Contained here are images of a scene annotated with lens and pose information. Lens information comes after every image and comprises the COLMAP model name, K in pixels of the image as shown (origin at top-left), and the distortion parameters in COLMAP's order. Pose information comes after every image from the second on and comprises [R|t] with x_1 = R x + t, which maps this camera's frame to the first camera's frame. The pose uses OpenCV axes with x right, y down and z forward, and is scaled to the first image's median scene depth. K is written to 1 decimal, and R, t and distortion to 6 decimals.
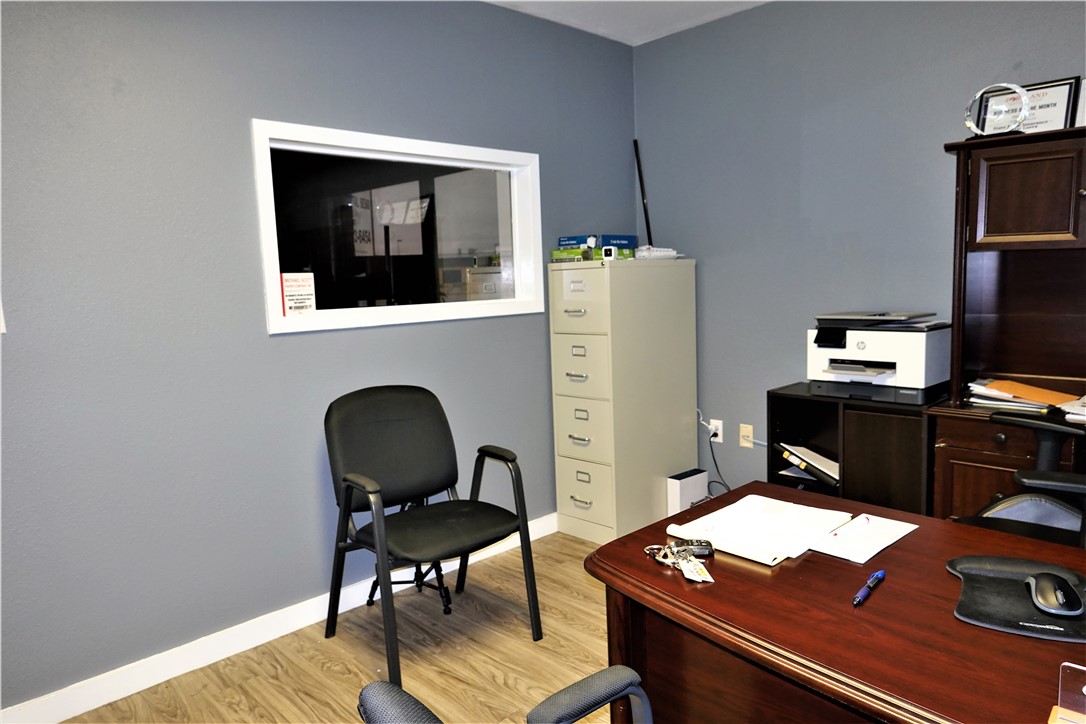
lens RADIAL K [[719.6, 0, 543.0], [0, 719.6, 362.0], [0, 0, 1]] dist [-0.008832, 0.002363]
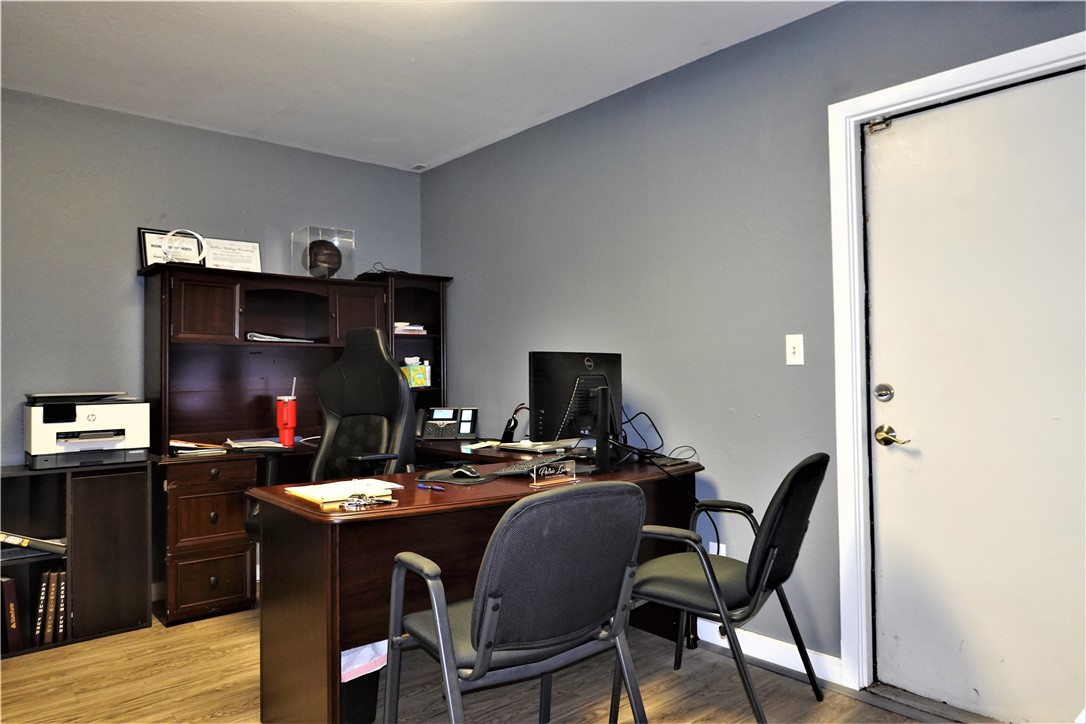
lens RADIAL K [[719.6, 0, 543.0], [0, 719.6, 362.0], [0, 0, 1]] dist [-0.008832, 0.002363]
pose [[0.033535, 0.045517, 0.998401, -0.682433], [0.123374, 0.991133, -0.049330, 0.034416], [-0.991794, 0.124831, 0.027622, 0.235557]]
